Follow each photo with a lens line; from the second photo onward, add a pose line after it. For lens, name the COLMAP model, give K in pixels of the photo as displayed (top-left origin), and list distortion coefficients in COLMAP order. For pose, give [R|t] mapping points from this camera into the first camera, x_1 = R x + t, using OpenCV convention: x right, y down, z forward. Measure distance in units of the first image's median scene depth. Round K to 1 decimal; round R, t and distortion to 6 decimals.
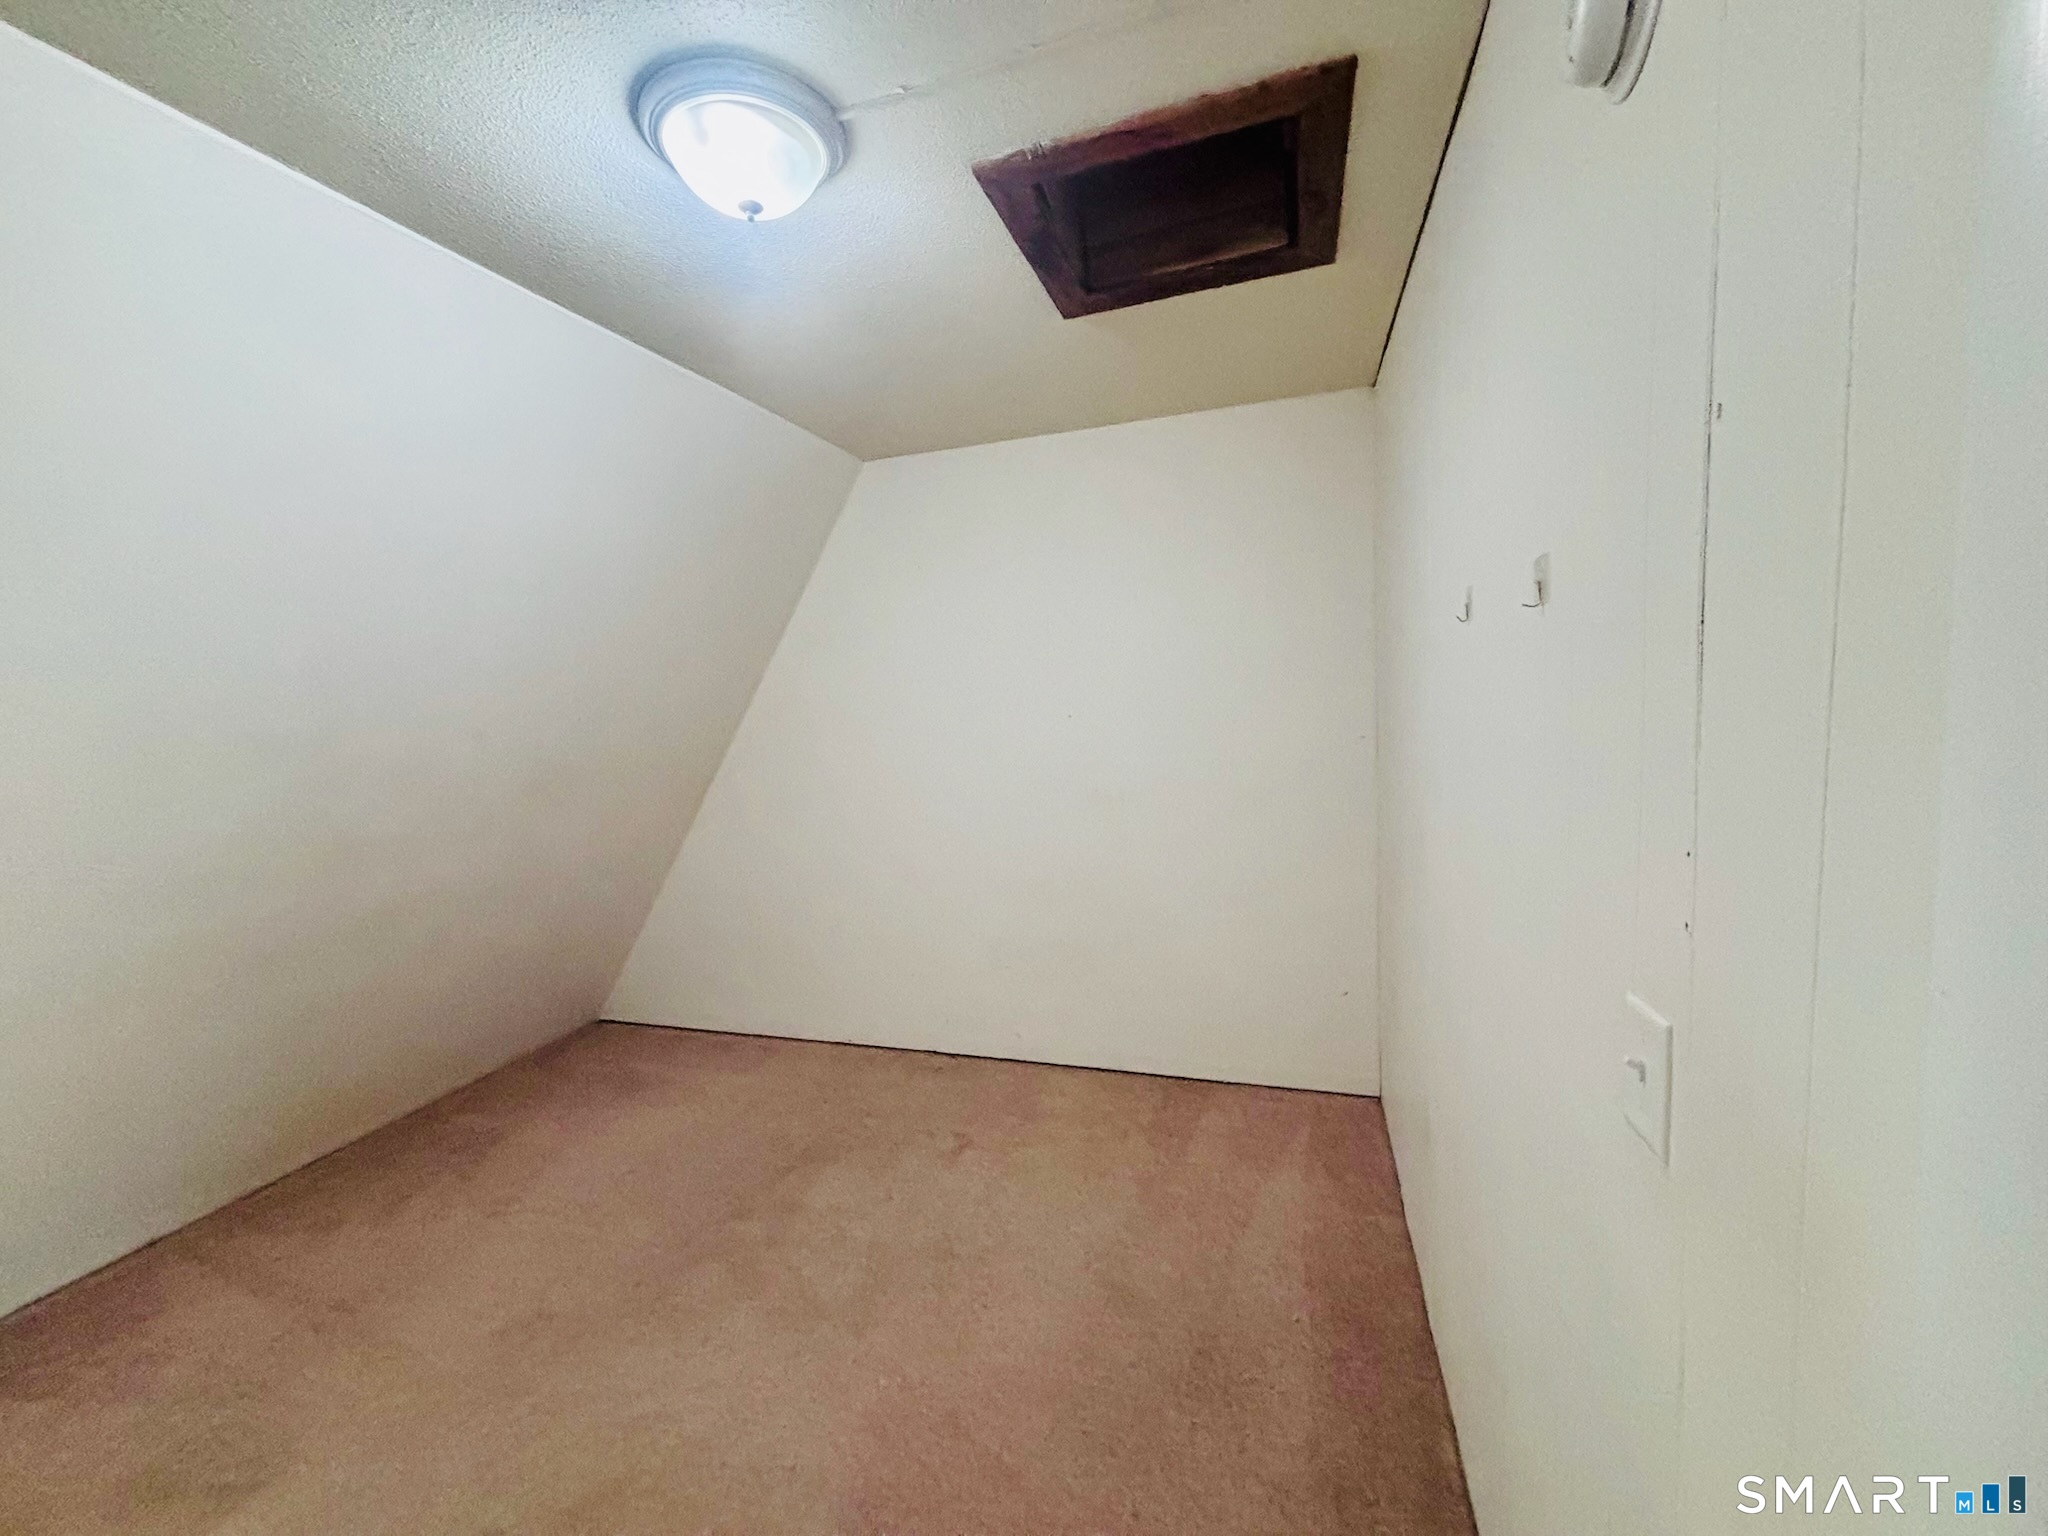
lens RADIAL K [[833.7, 0, 1024.0], [0, 833.7, 768.0], [0, 0, 1]] dist [0.000726, 0.000129]
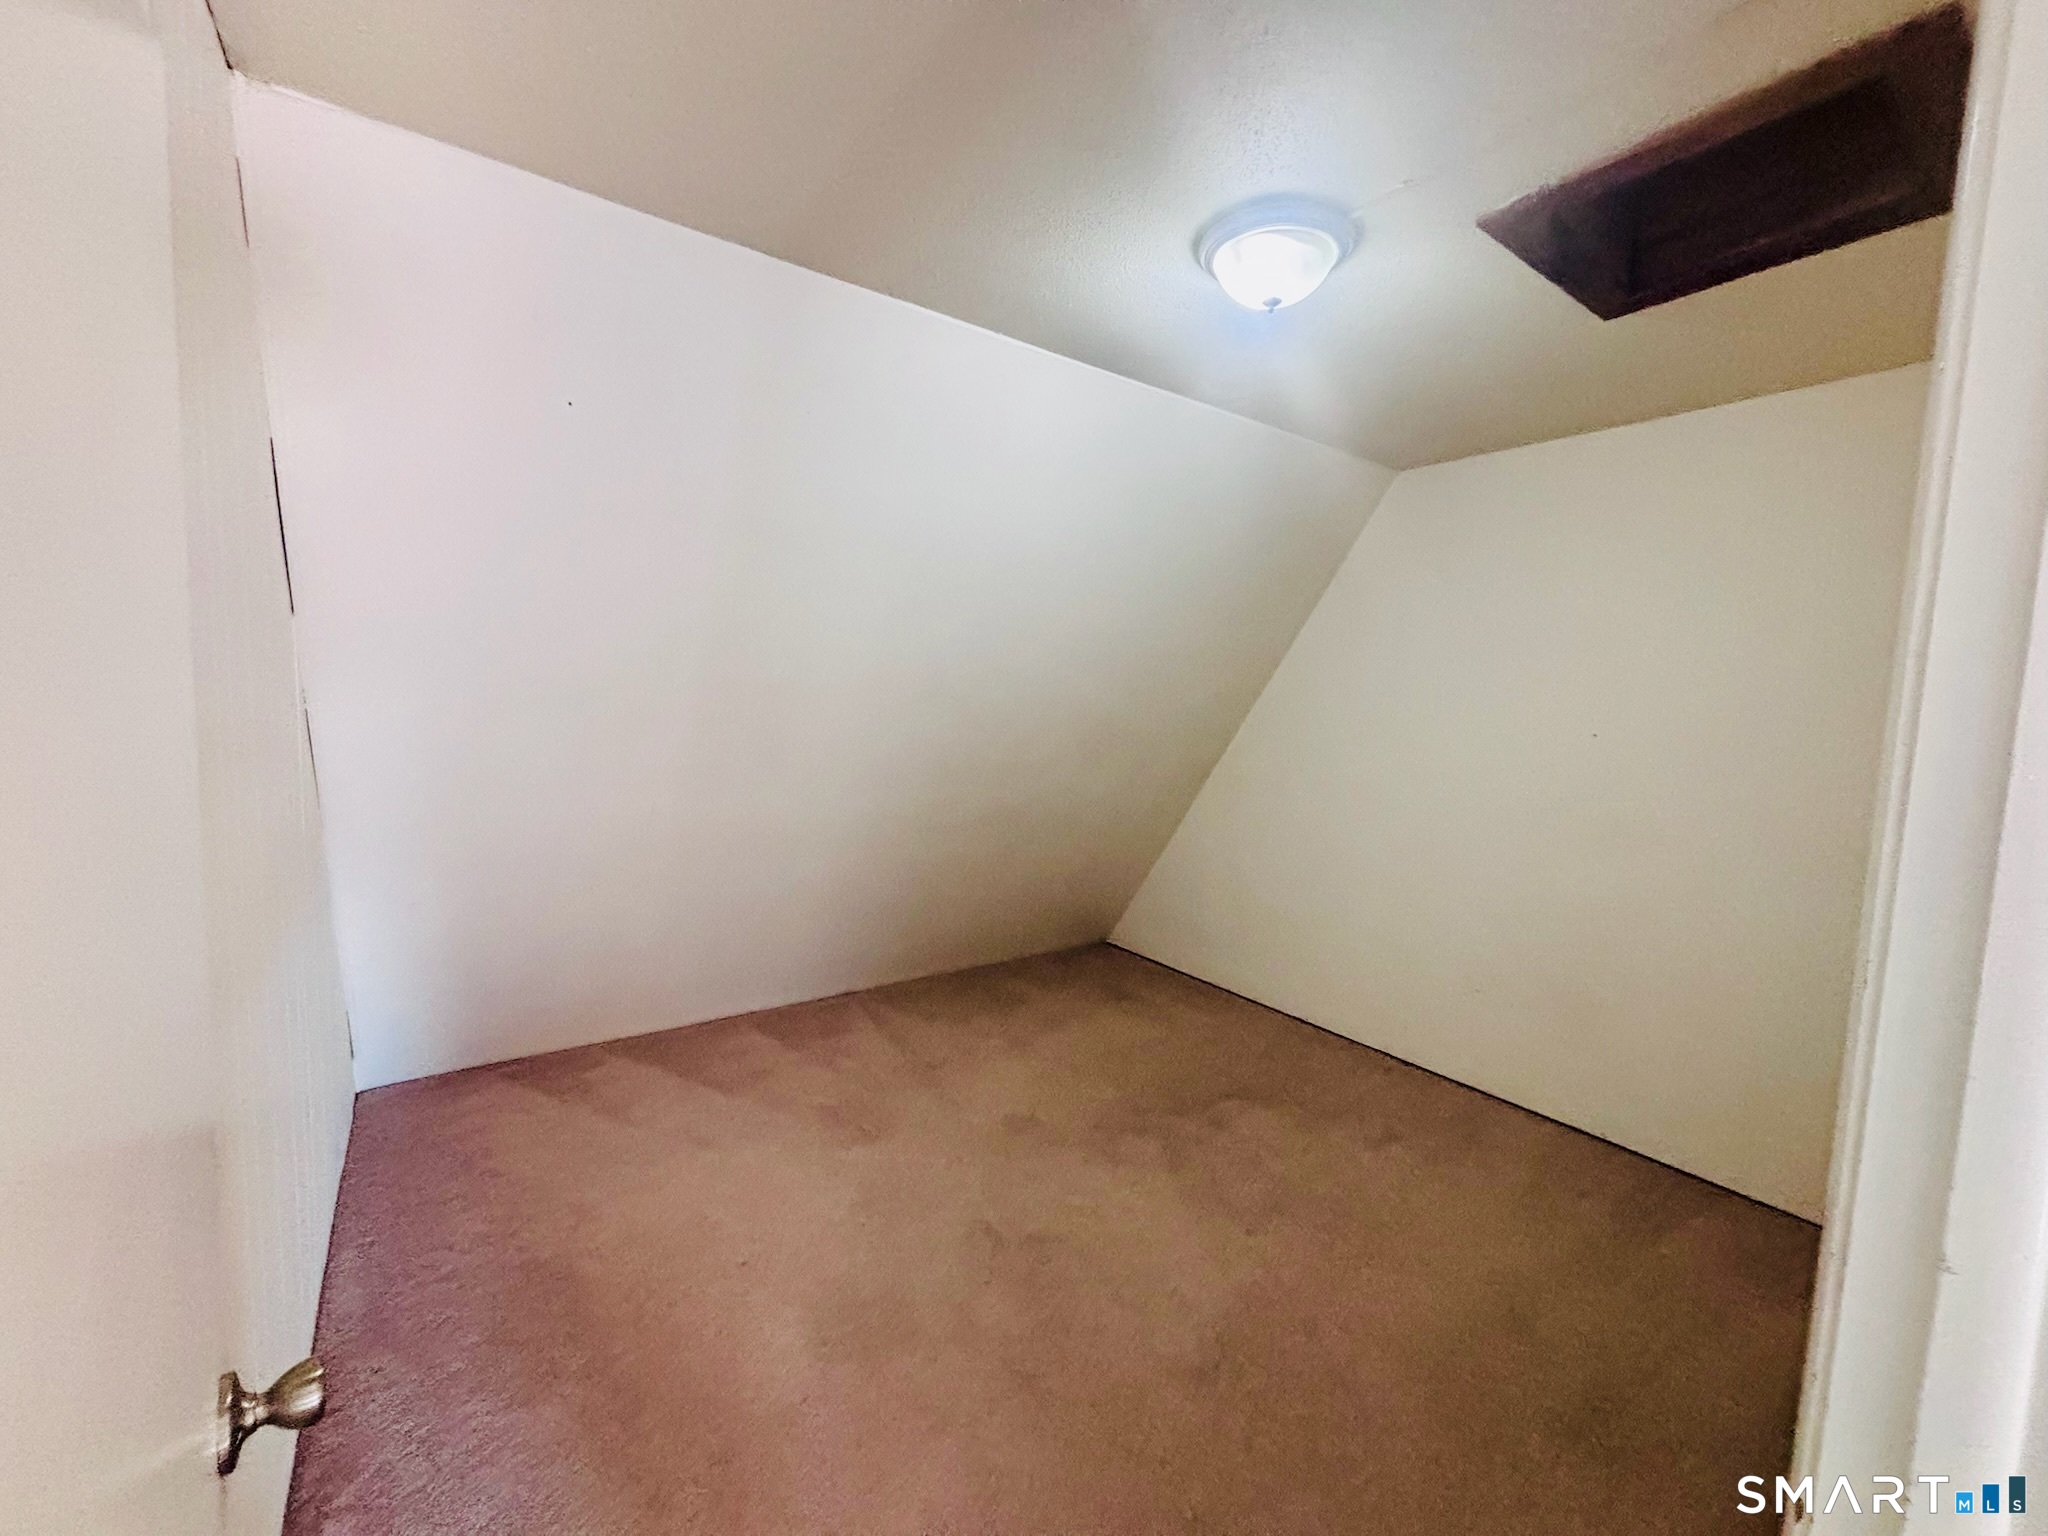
lens RADIAL K [[833.7, 0, 1024.0], [0, 833.7, 768.0], [0, 0, 1]] dist [0.000726, 0.000129]
pose [[0.804550, 0.126787, -0.580193, 0.133647], [-0.129123, 0.990920, 0.037487, 0.028071], [0.579678, 0.044756, 0.813616, -0.156966]]
